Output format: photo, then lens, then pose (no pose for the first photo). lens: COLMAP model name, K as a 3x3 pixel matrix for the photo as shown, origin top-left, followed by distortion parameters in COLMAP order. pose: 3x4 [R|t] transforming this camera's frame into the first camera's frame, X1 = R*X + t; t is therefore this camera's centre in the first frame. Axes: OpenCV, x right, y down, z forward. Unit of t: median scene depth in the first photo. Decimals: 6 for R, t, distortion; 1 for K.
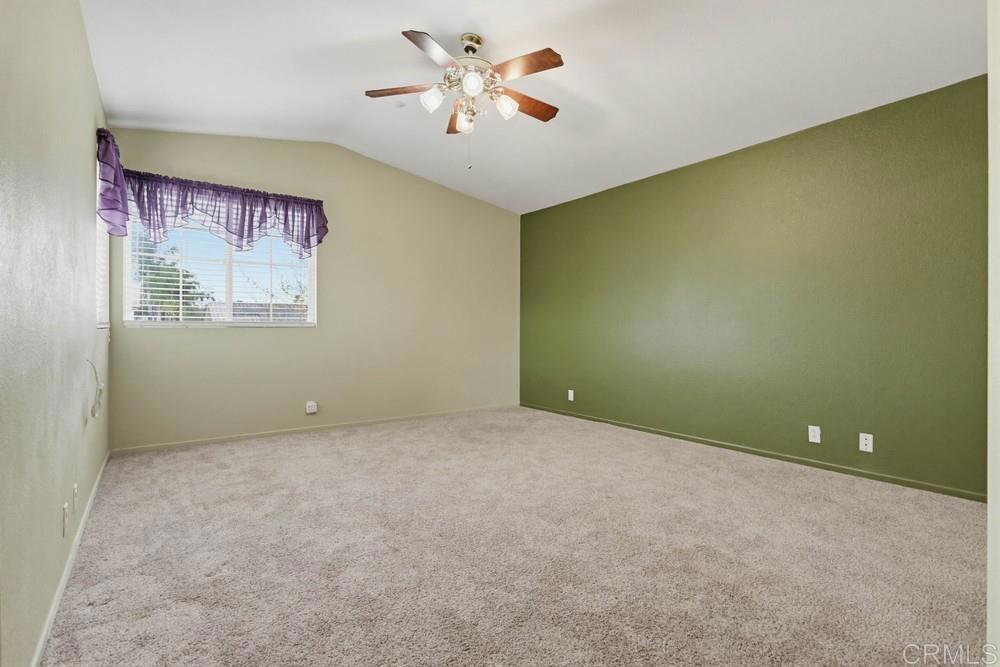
lens RADIAL K [[477.2, 0, 500.9], [0, 477.2, 326.8], [0, 0, 1]] dist [-0.005254, 0.001644]
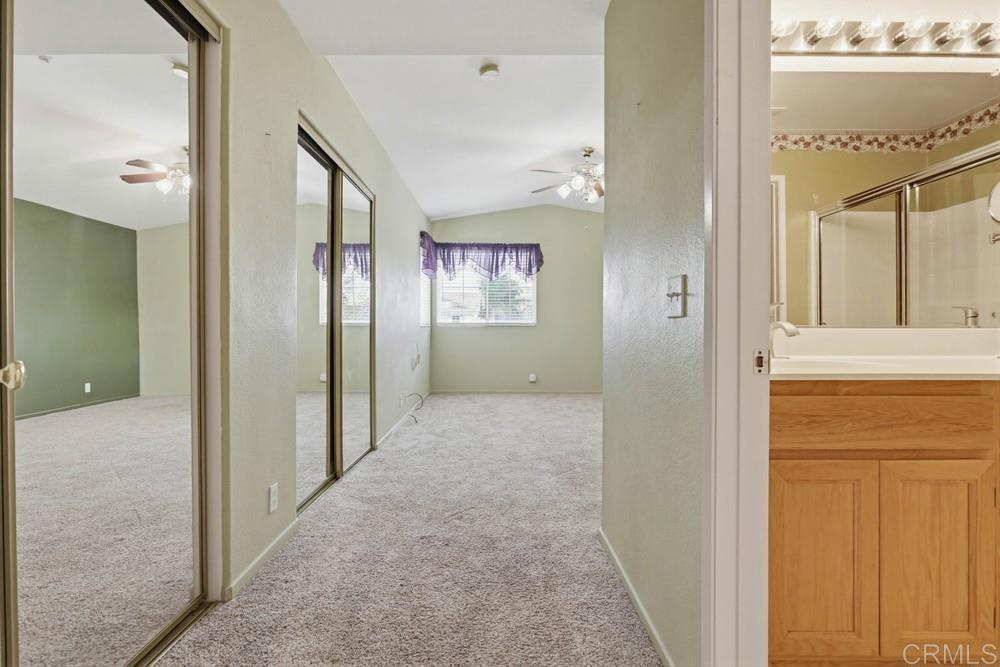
lens RADIAL K [[477.2, 0, 499.5], [0, 477.2, 330.7], [0, 0, 1]] dist [-0.005254, 0.001644]
pose [[0.814682, 0.006608, -0.579870, 0.450817], [0.000517, 0.999926, 0.012121, -0.003863], [0.579908, -0.010174, 0.814619, -0.352916]]
